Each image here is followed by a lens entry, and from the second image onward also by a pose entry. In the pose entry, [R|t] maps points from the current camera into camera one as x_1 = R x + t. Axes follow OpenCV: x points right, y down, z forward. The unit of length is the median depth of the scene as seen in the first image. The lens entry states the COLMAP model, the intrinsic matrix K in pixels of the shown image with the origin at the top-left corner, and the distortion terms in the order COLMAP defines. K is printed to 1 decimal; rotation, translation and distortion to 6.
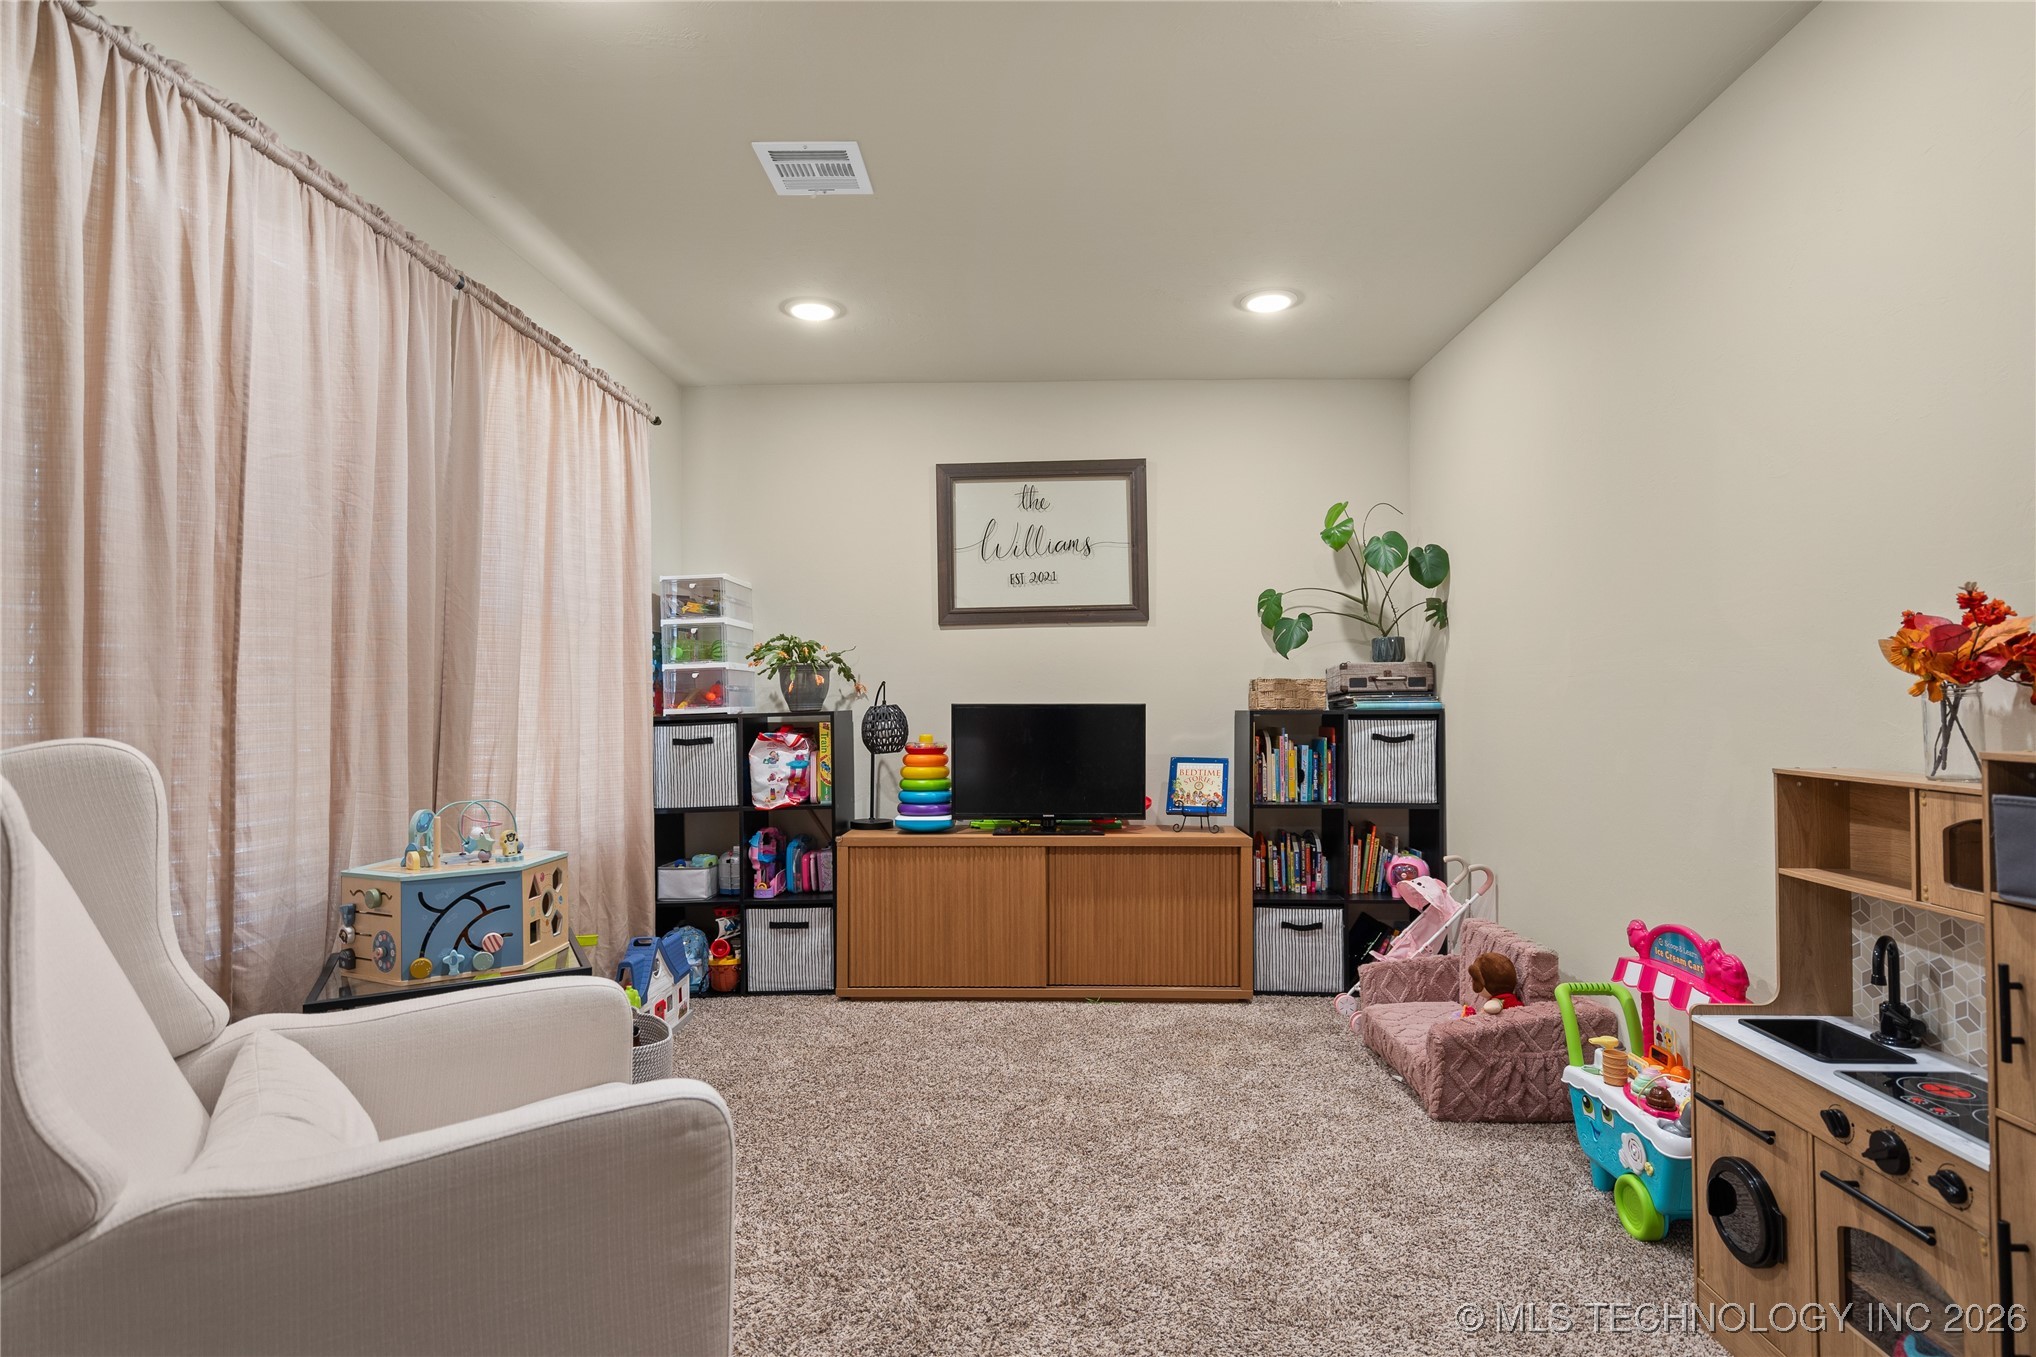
lens RADIAL K [[1035.1, 0, 1019.4], [0, 1035.1, 693.5], [0, 0, 1]] dist [-0.000501, -0.000635]
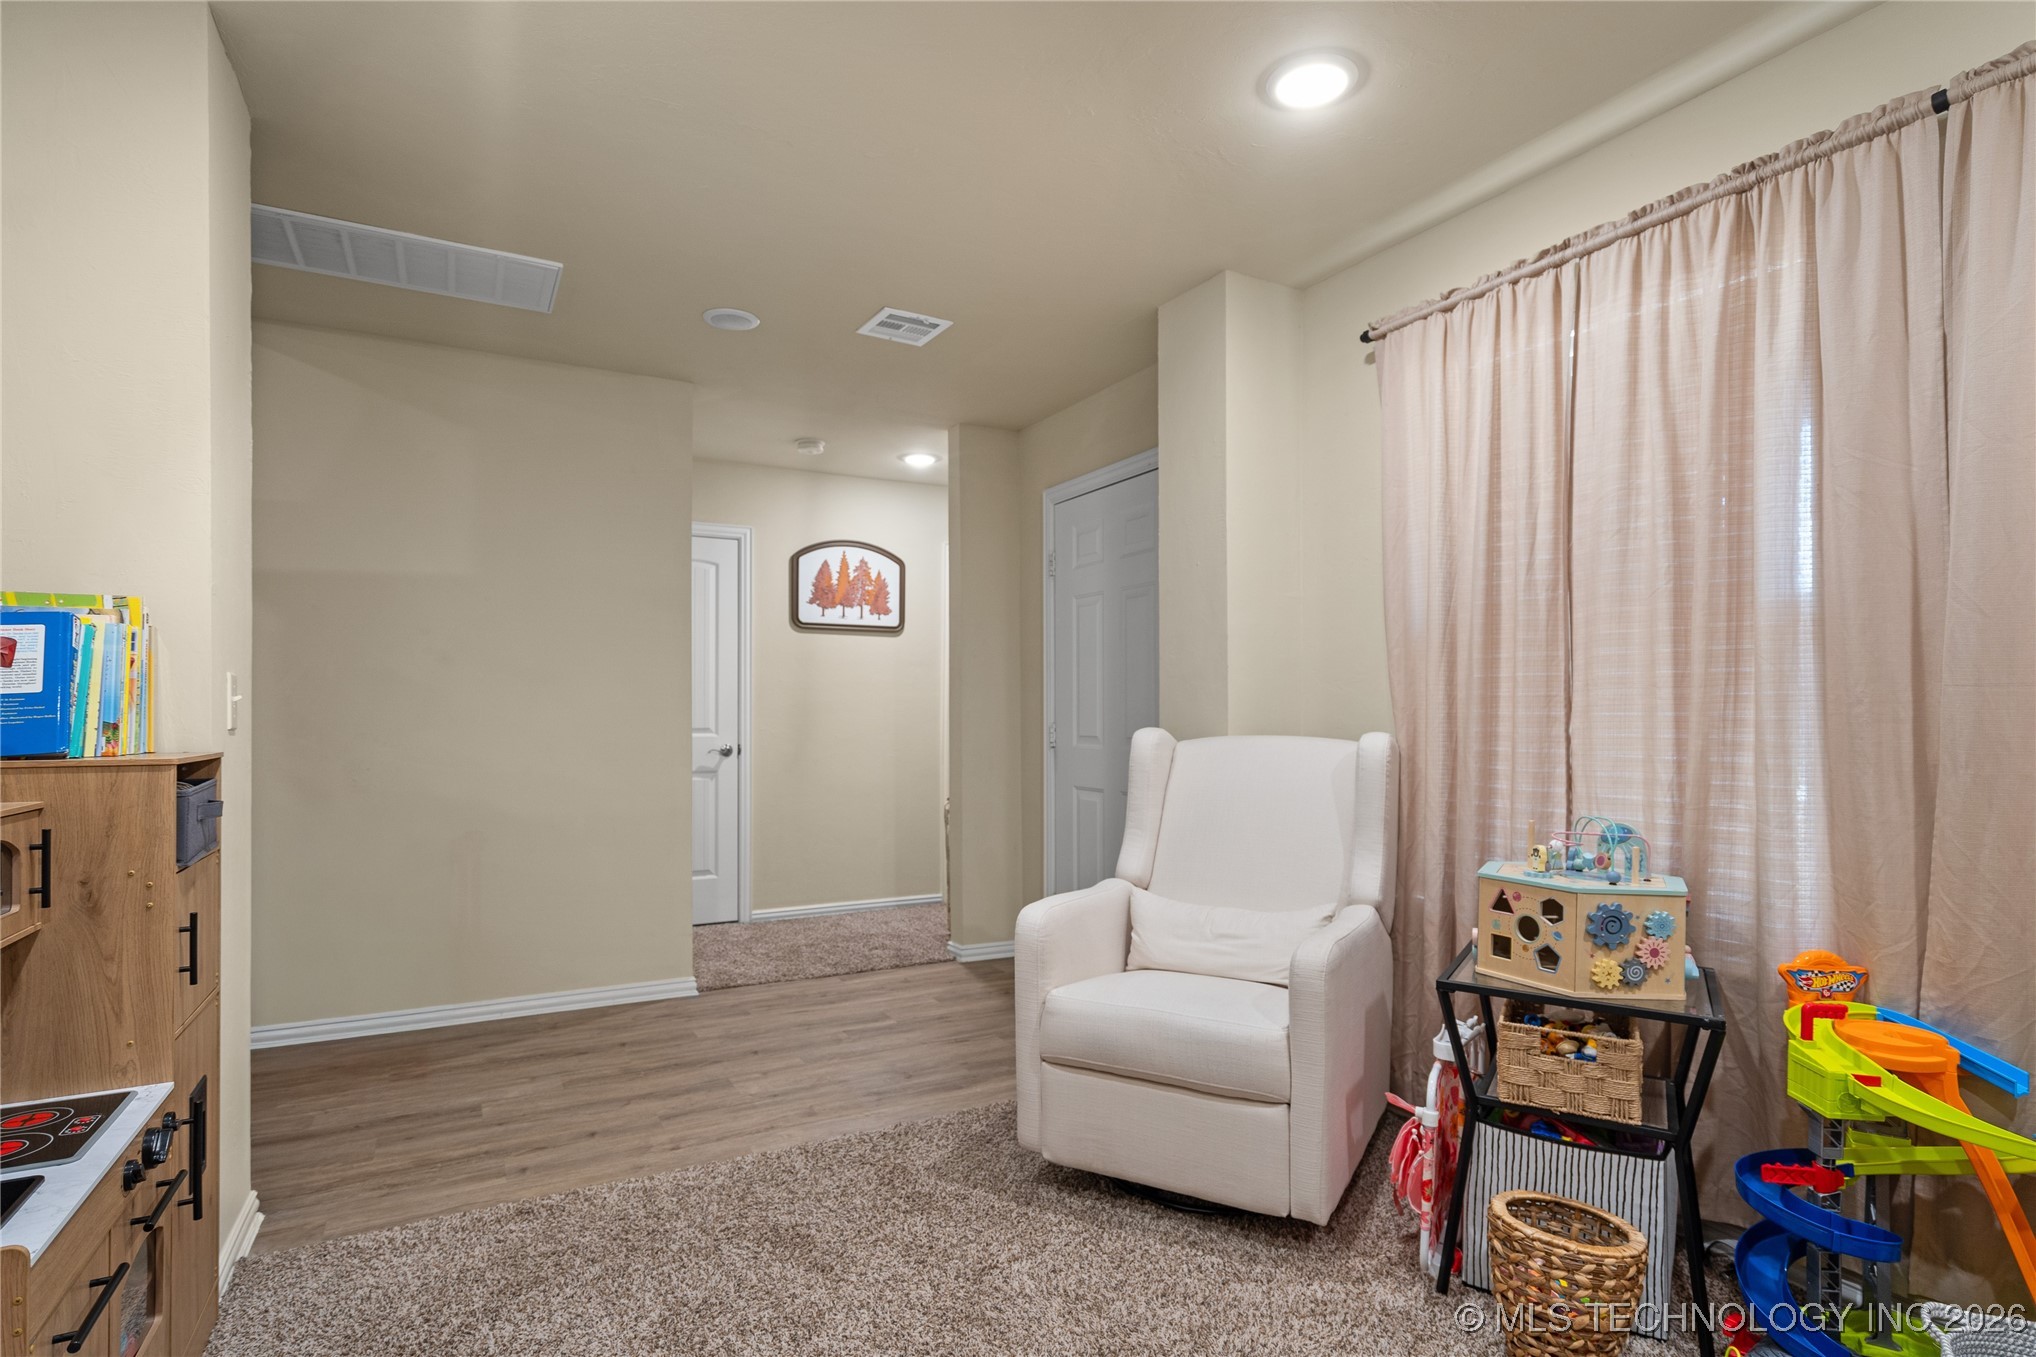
lens RADIAL K [[1021.4, 0, 1011.6], [0, 1021.4, 678.7], [0, 0, 1]] dist [0.002504, 0.000300]
pose [[-0.858187, -0.013798, -0.513152, 0.466371], [0.007107, 0.999224, -0.038754, 0.011883], [0.513289, -0.036905, -0.857422, 1.740647]]
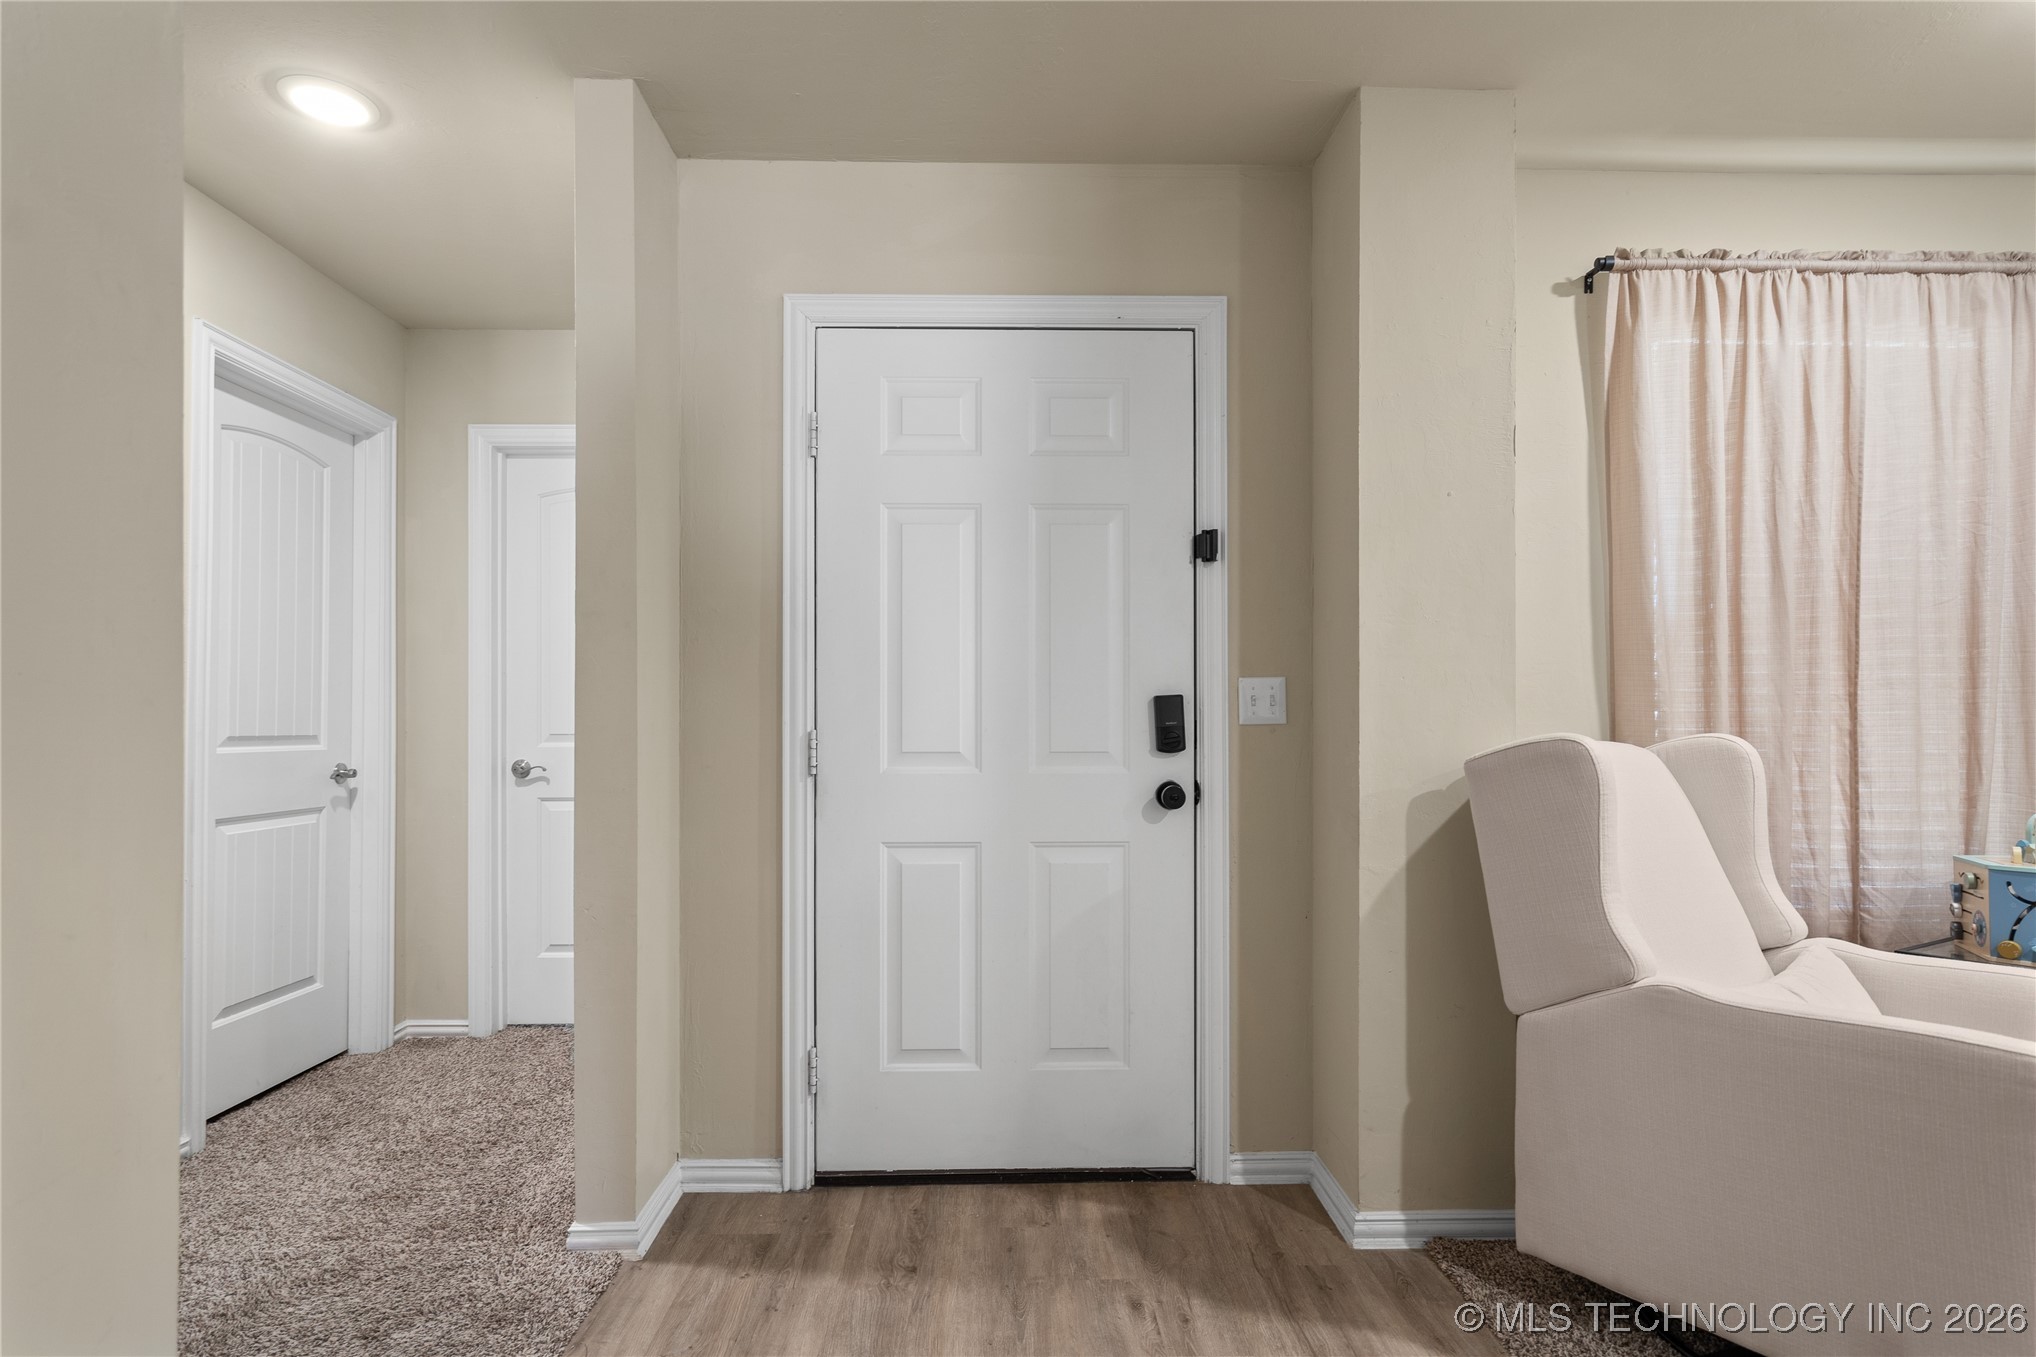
lens RADIAL K [[1021.4, 0, 1011.6], [0, 1021.4, 678.7], [0, 0, 1]] dist [0.002504, 0.000300]
pose [[0.045203, -0.031087, -0.998494, 0.473160], [0.010527, 0.999475, -0.030641, -0.003340], [0.998922, -0.009126, 0.045506, -0.117239]]
